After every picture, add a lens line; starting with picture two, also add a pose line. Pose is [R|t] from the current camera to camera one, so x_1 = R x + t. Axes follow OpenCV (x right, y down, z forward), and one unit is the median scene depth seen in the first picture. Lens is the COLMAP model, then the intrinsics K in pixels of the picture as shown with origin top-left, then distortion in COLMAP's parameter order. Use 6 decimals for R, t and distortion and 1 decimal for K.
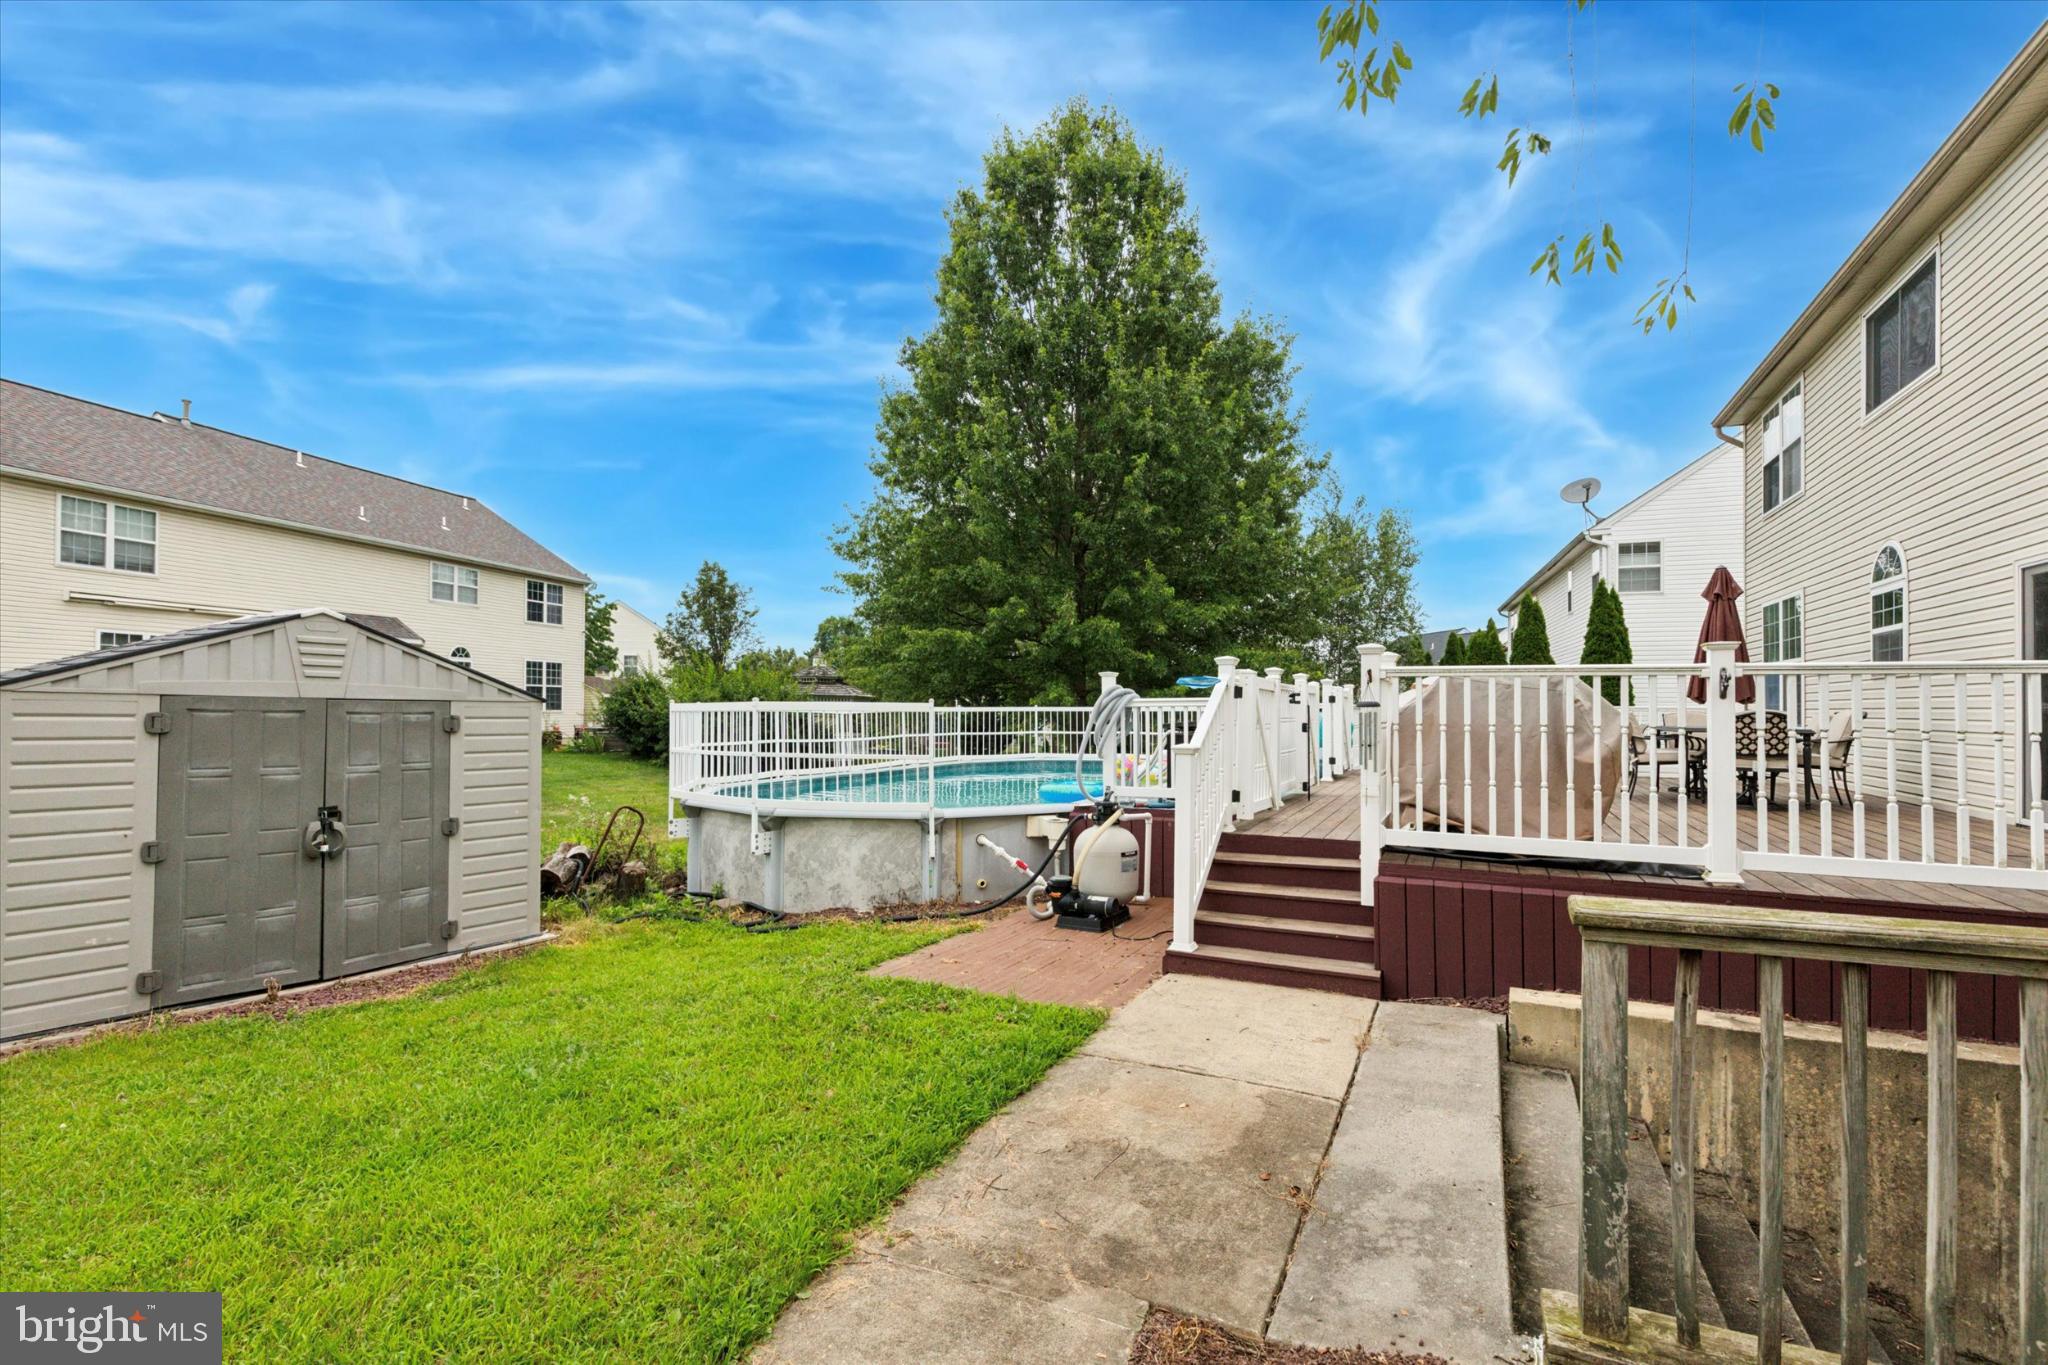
lens RADIAL K [[970.5, 0, 1032.9], [0, 970.5, 680.7], [0, 0, 1]] dist [0.003309, -0.003606]
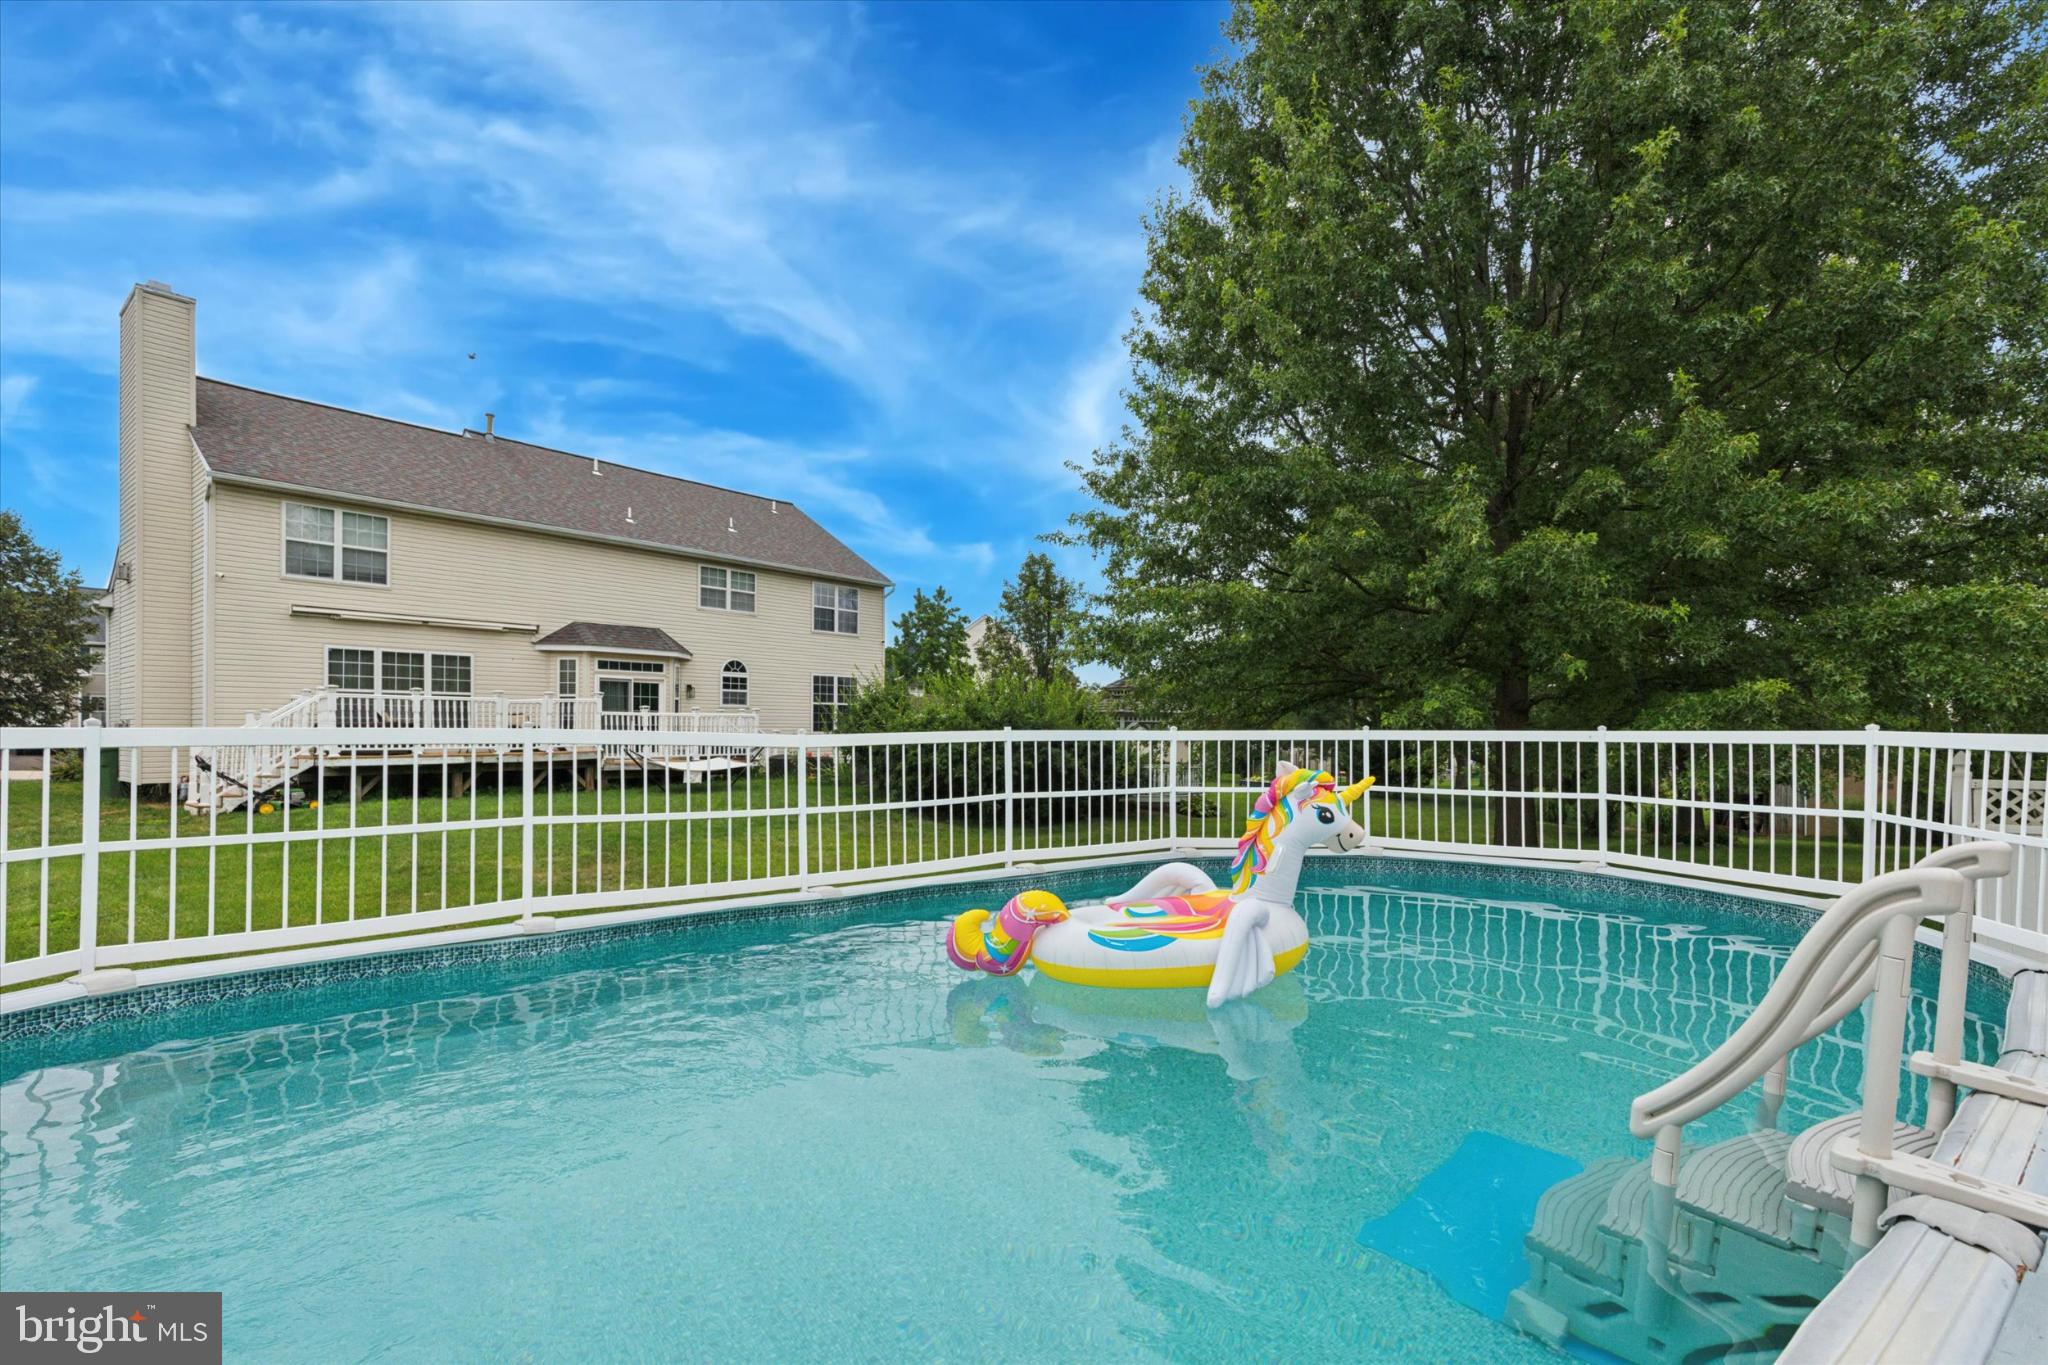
lens RADIAL K [[970.5, 0, 1013.8], [0, 970.5, 728.7], [0, 0, 1]] dist [0.003309, -0.003606]
pose [[0.899606, 0.000495, -0.436702, 0.039507], [0.012934, 0.999530, 0.027778, 0.009926], [0.436511, -0.030638, 0.899177, 0.438740]]
